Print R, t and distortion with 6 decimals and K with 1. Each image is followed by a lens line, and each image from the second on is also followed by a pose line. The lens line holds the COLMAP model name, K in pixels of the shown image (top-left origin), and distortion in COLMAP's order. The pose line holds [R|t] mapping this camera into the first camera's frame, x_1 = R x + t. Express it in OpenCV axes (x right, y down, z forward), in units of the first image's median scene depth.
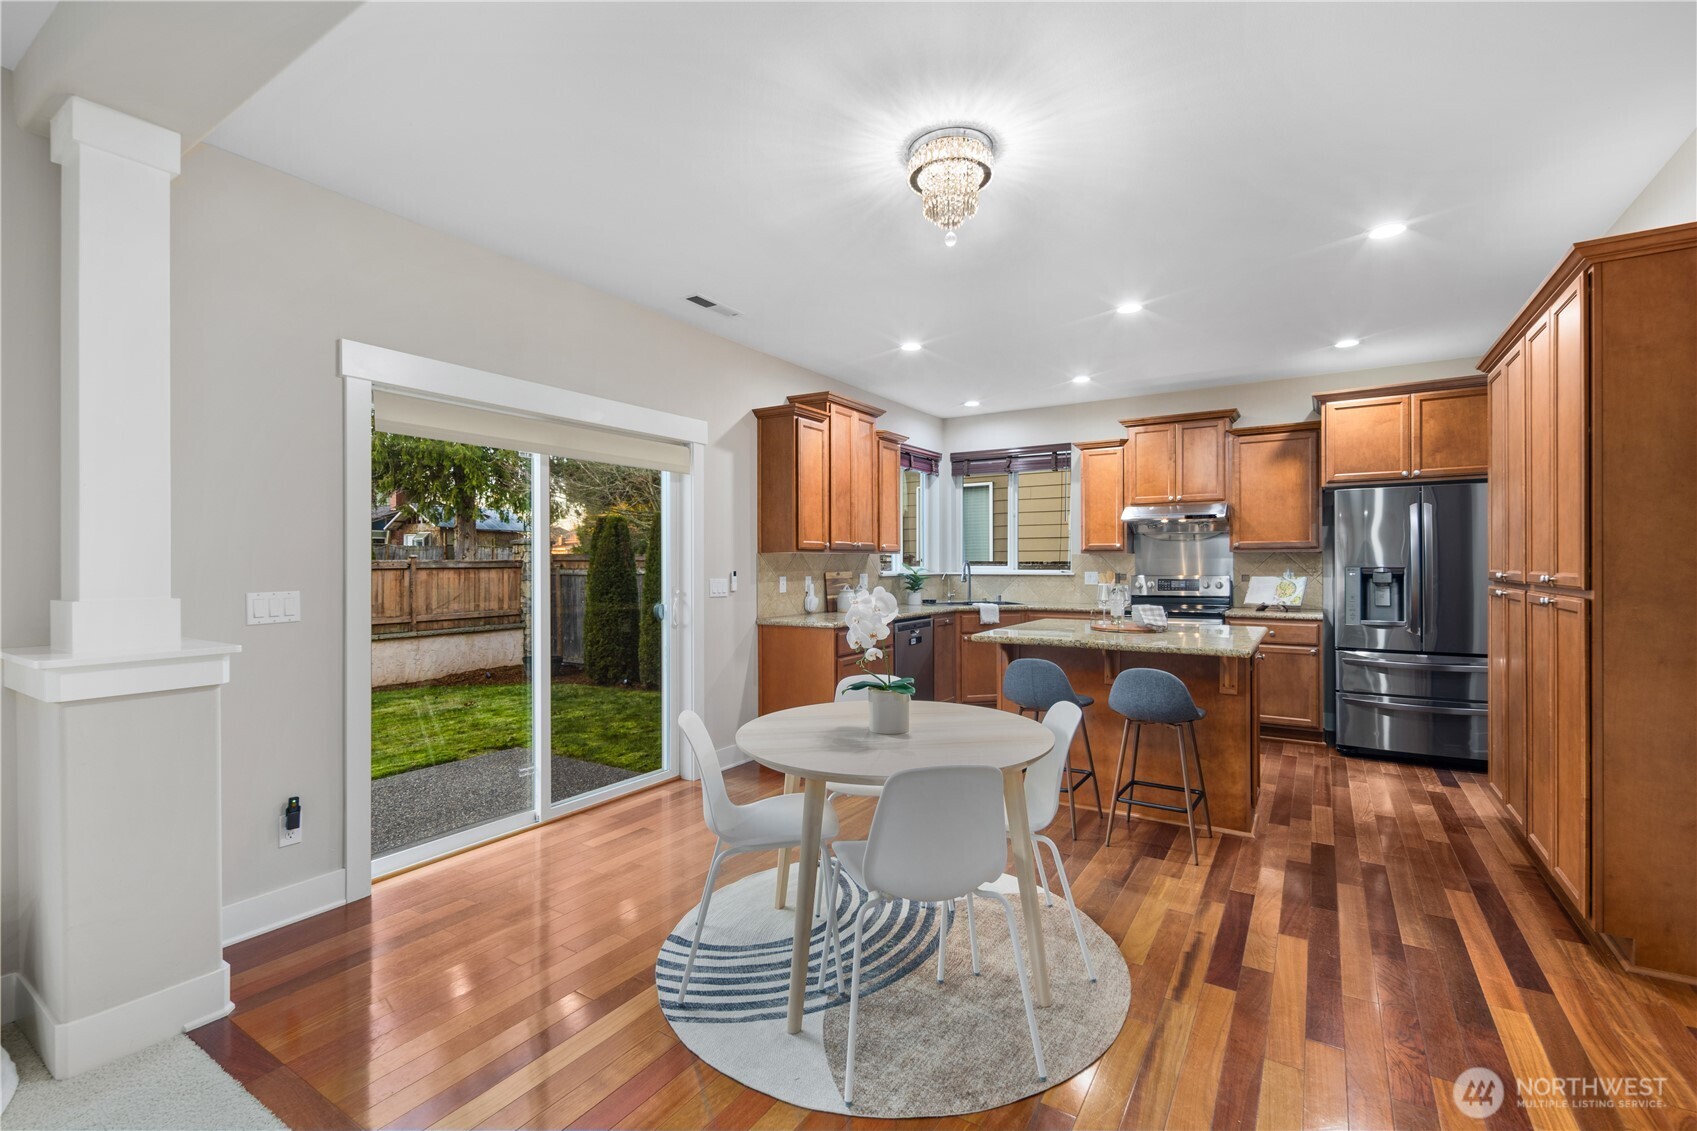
lens RADIAL K [[741.9, 0, 848.5], [0, 741.9, 565.5], [0, 0, 1]] dist [0.001703, -0.000220]
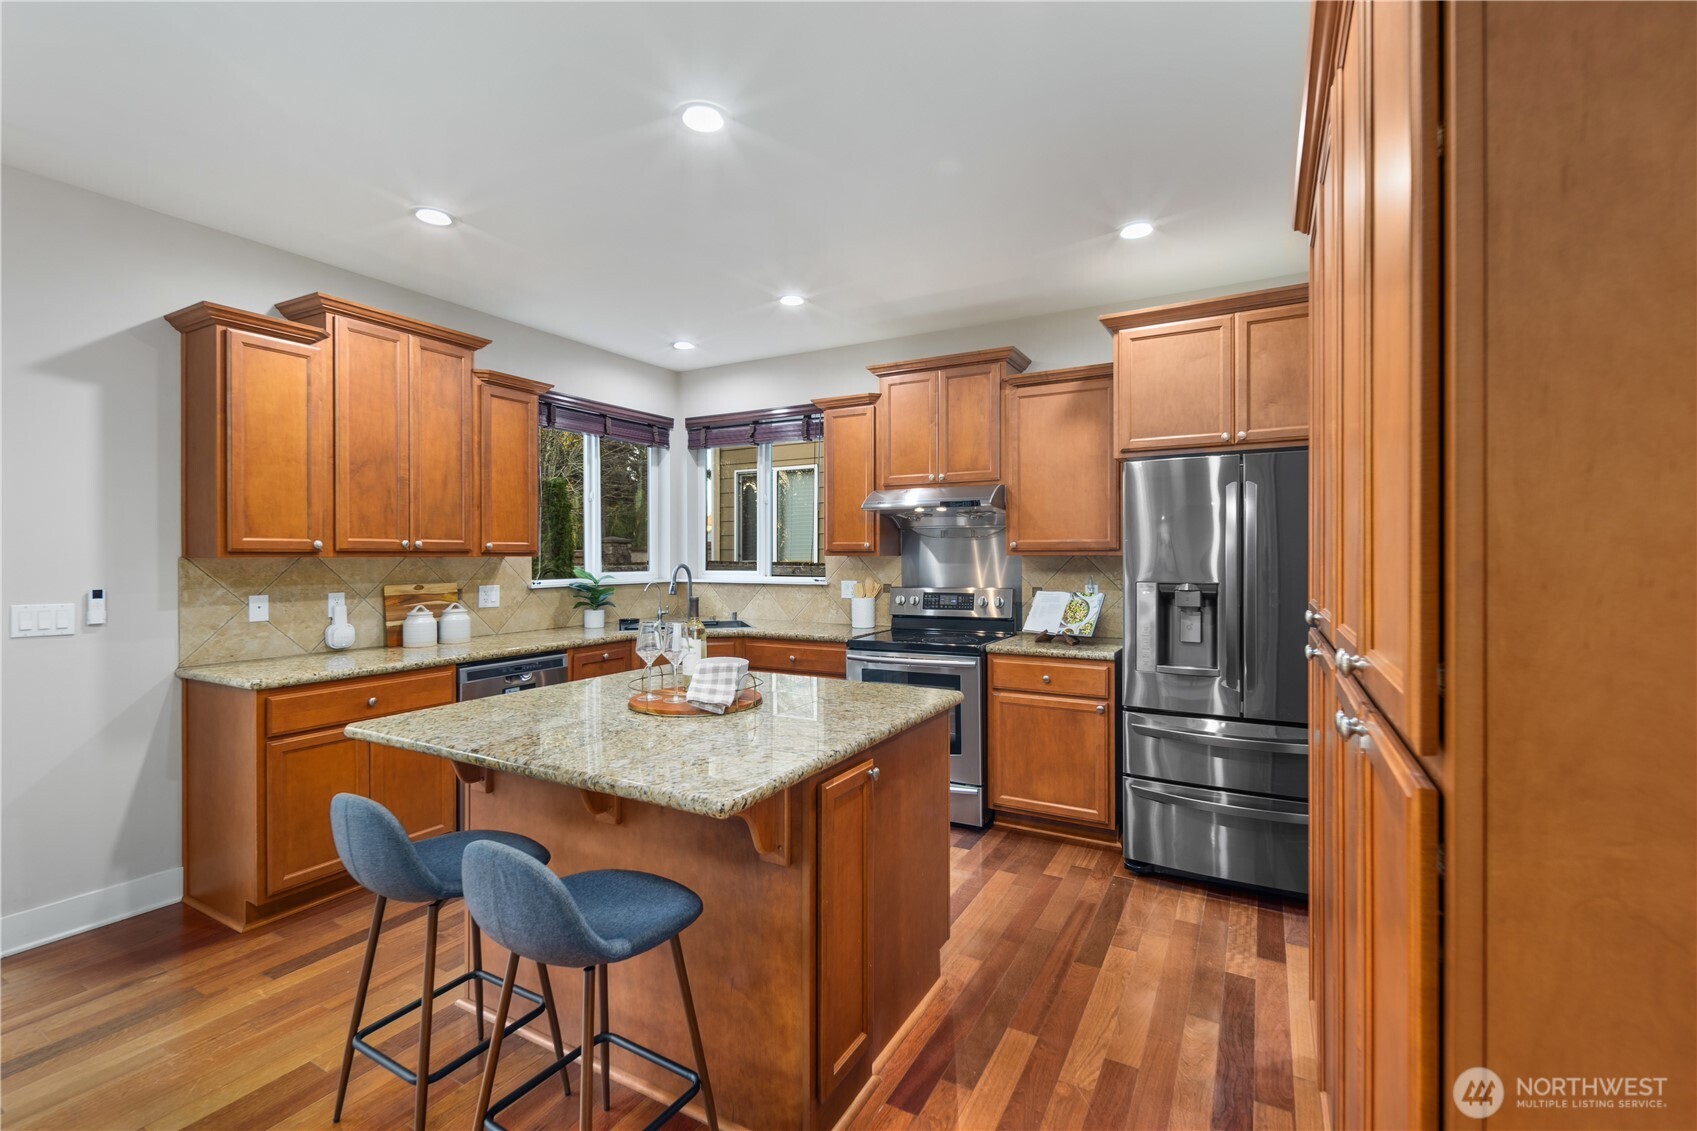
lens RADIAL K [[743.5, 0, 850.6], [0, 743.5, 557.4], [0, 0, 1]] dist [0.001059, 0.000178]
pose [[0.998283, 0.001912, 0.058541, 0.350712], [-0.001774, 0.999996, -0.002413, -0.015217], [-0.058545, 0.002305, 0.998282, 0.339874]]
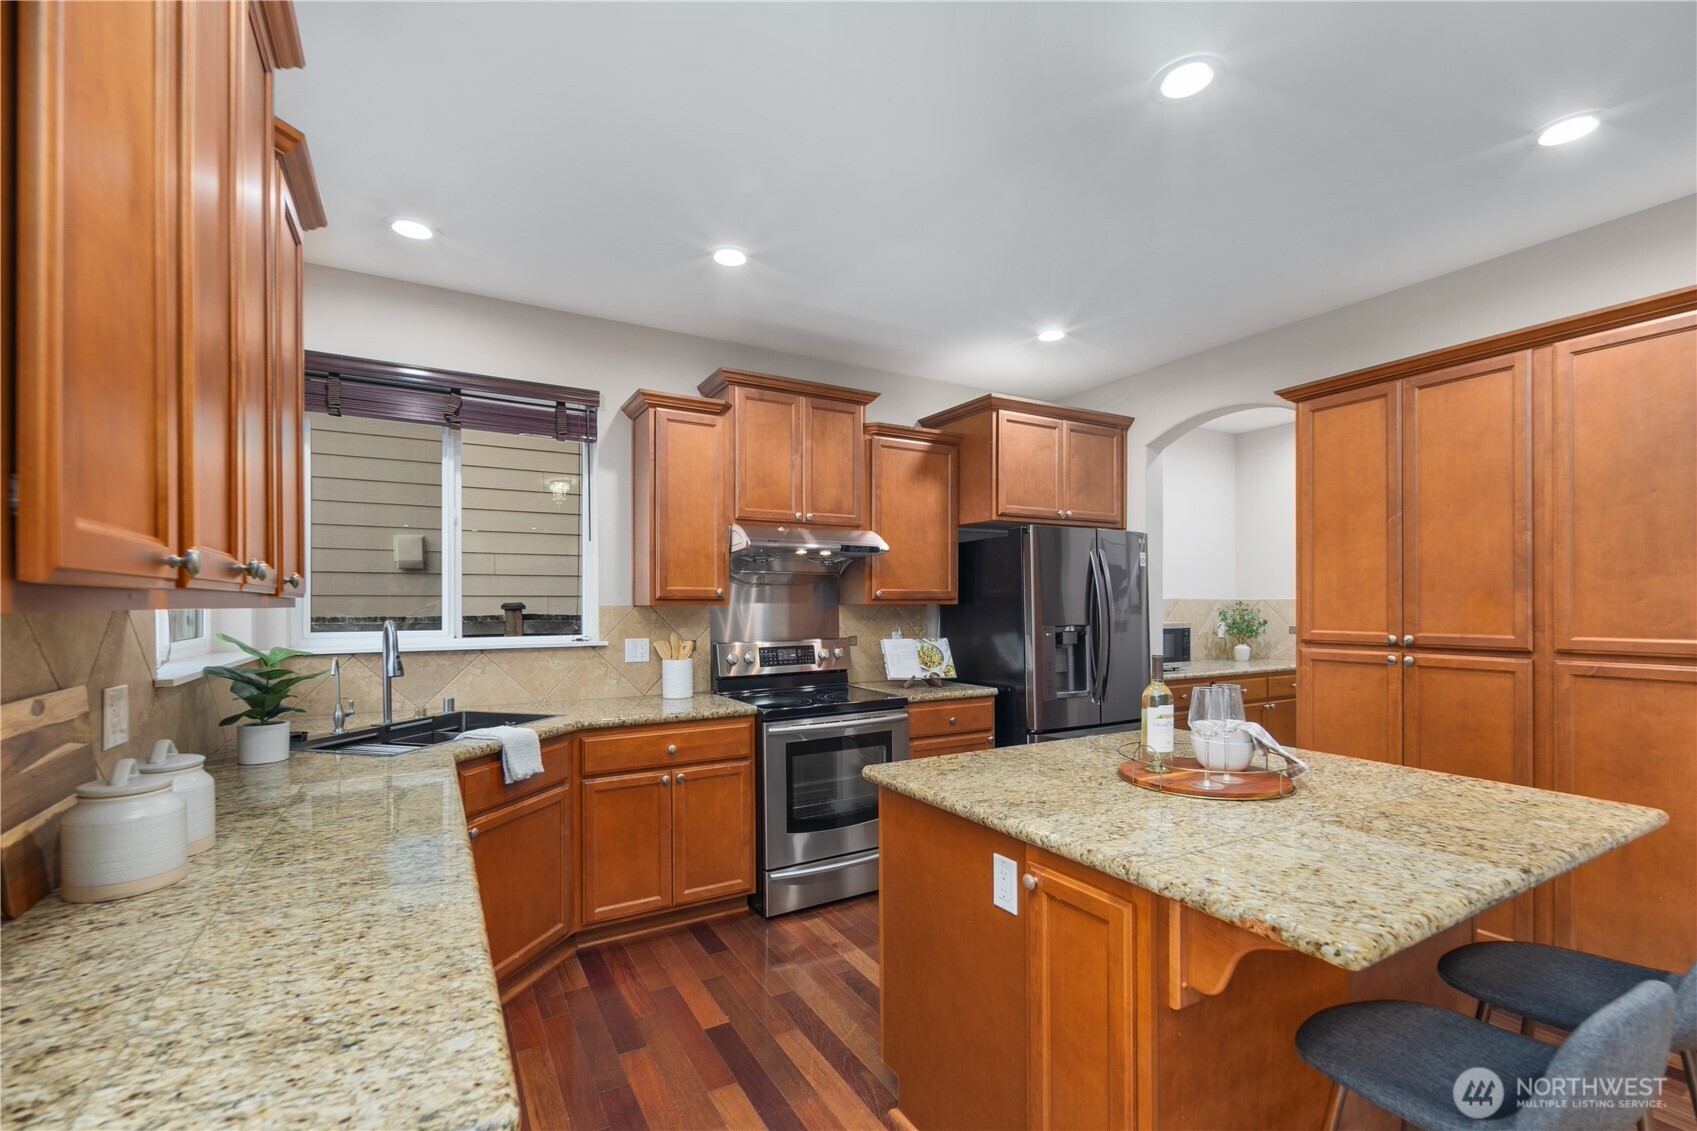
lens RADIAL K [[733.7, 0, 842.7], [0, 733.7, 604.4], [0, 0, 1]] dist [0.030912, 0.000202]
pose [[0.472673, 0.000413, 0.881238, -0.092949], [0.004559, 0.999985, -0.002914, -0.017210], [-0.881226, 0.005395, 0.472664, 0.750844]]
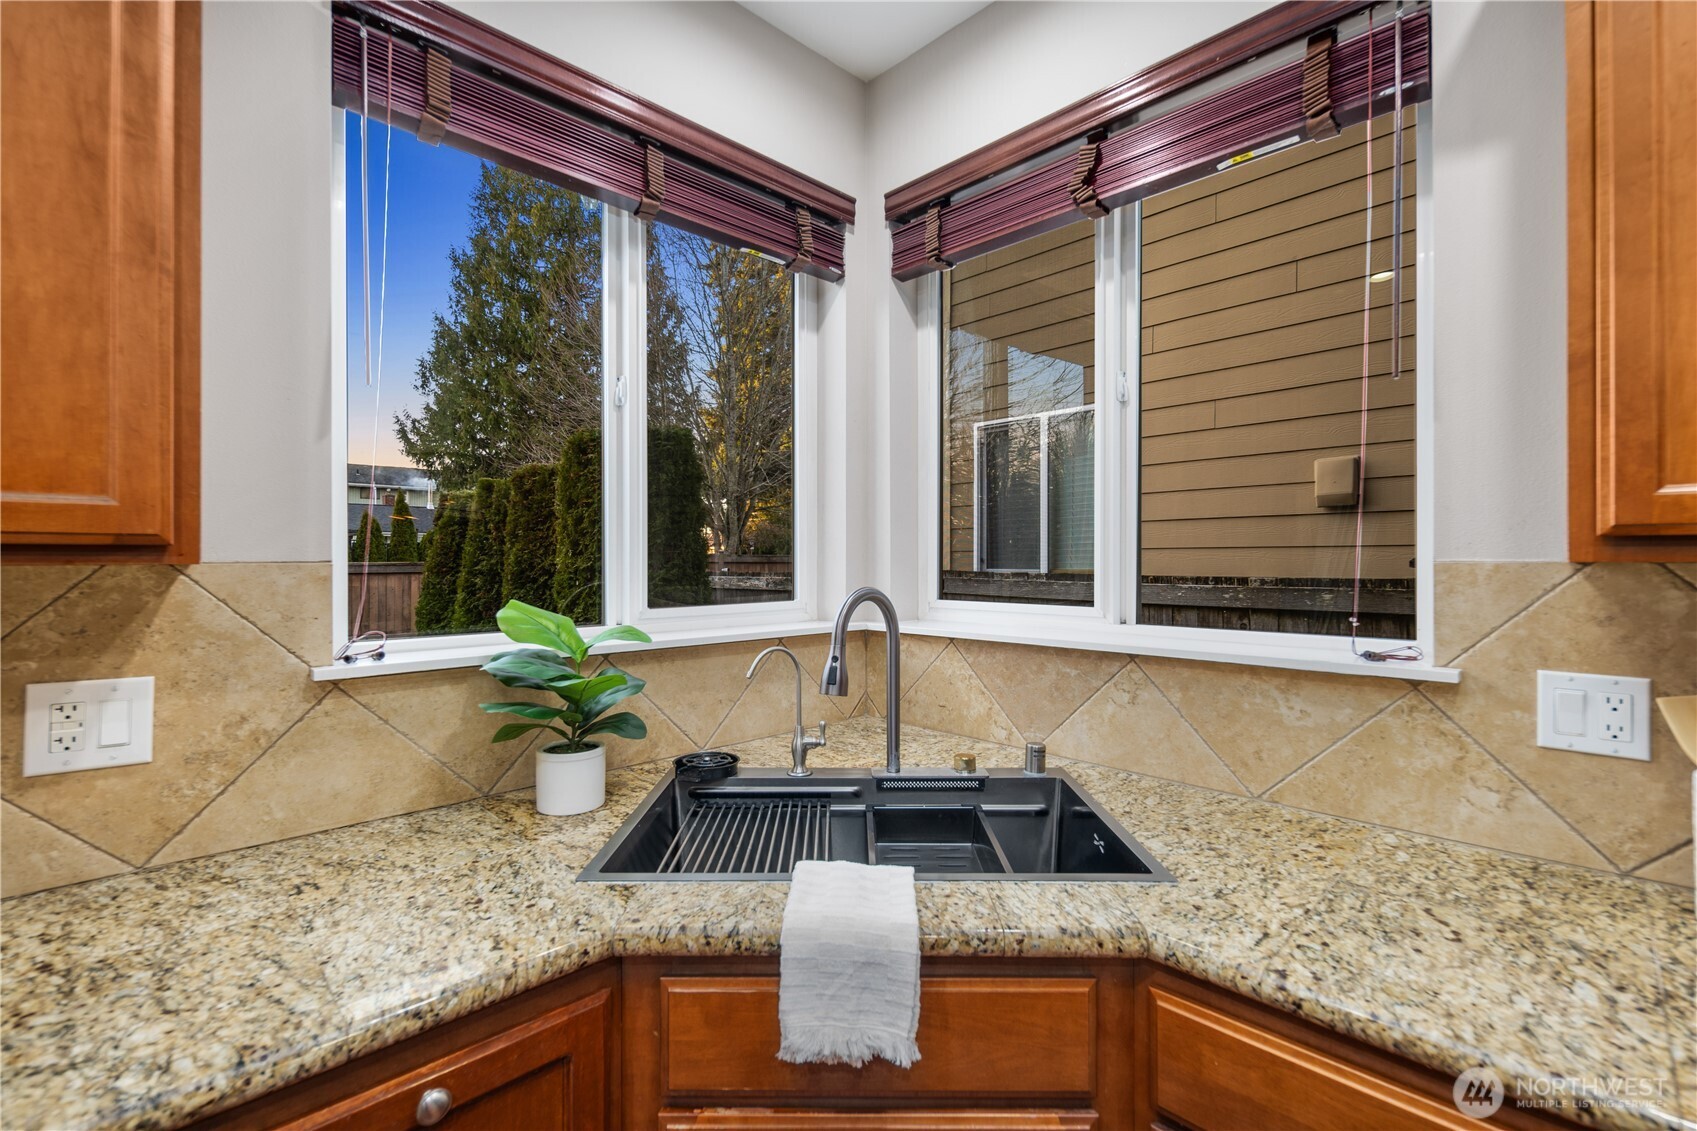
lens RADIAL K [[743.5, 0, 850.6], [0, 743.5, 557.4], [0, 0, 1]] dist [0.001059, 0.000178]
pose [[0.972435, -0.000424, -0.233175, 0.256807], [-0.001807, 0.999955, -0.009356, -0.017609], [0.233168, 0.009520, 0.972390, 0.987960]]
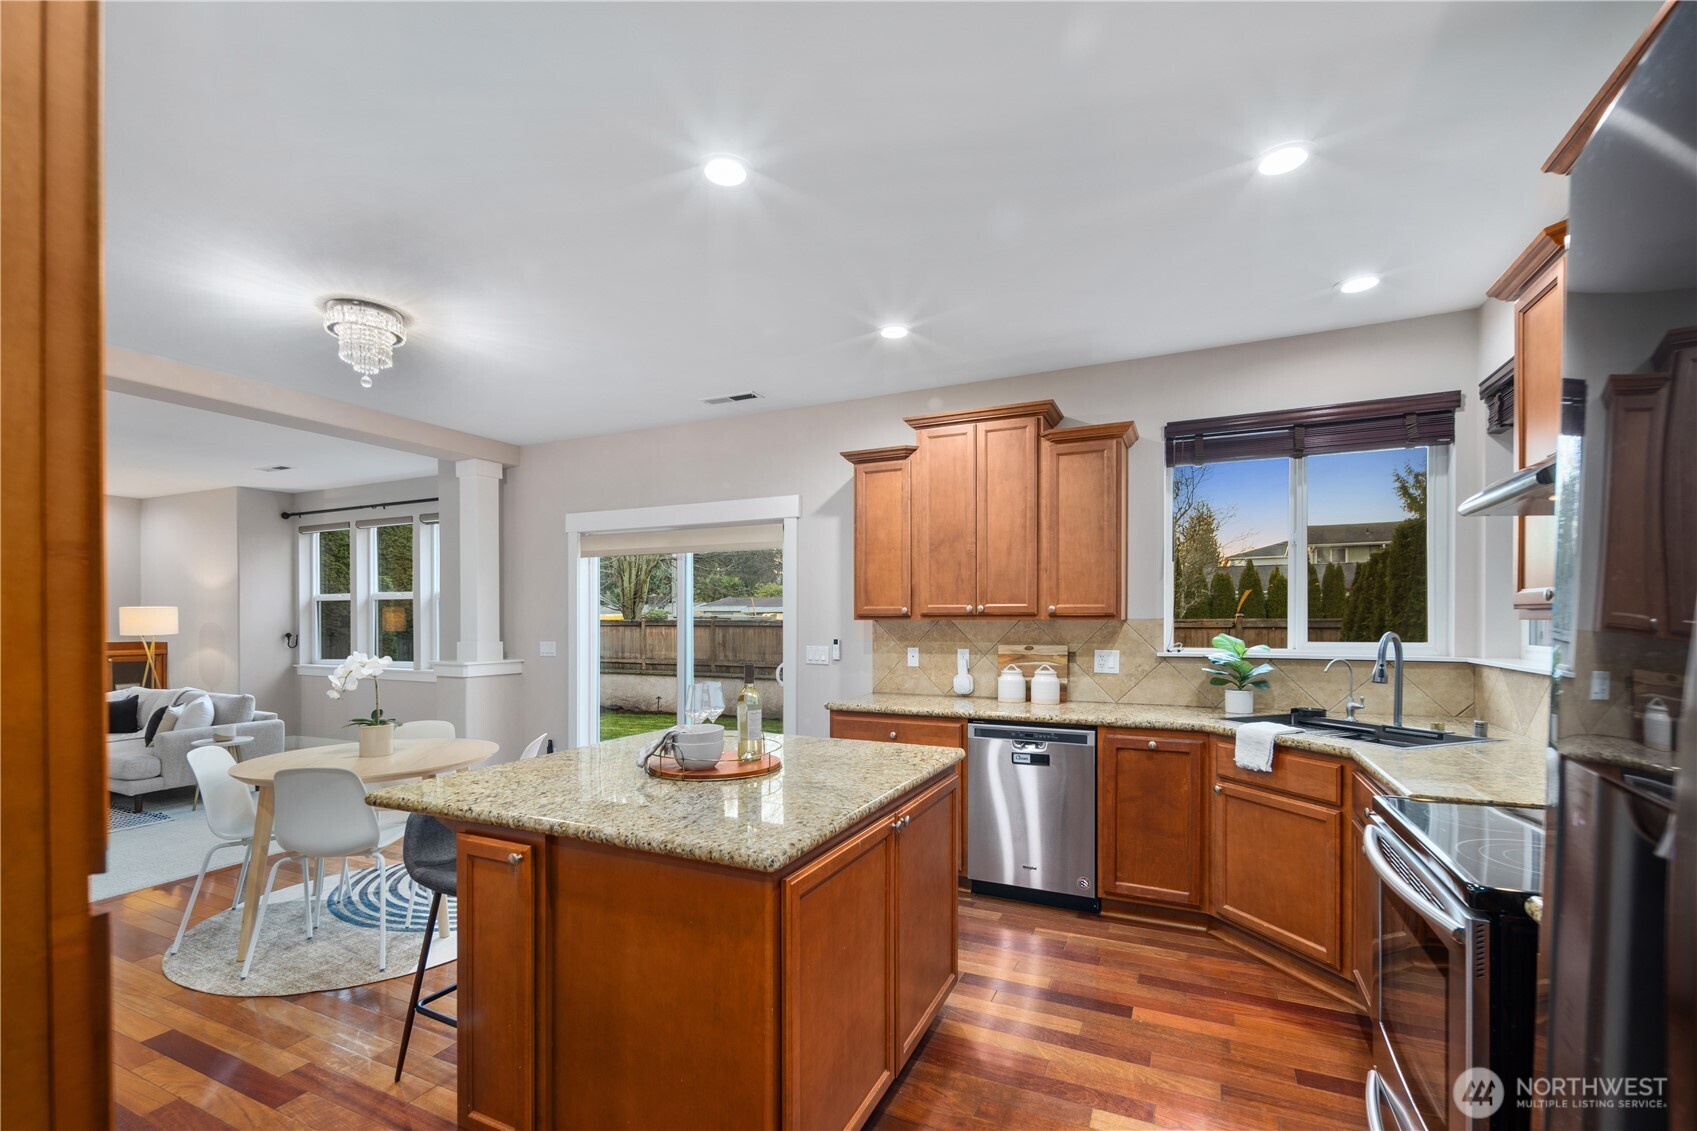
lens RADIAL K [[736.7, 0, 846.2], [0, 736.7, 623.3], [0, 0, 1]] dist [0.002169, 0.000162]
pose [[0.118543, 0.009778, -0.992901, 0.708254], [-0.004258, 0.999947, 0.009340, -0.019380], [0.992940, 0.003120, 0.118578, 0.789971]]
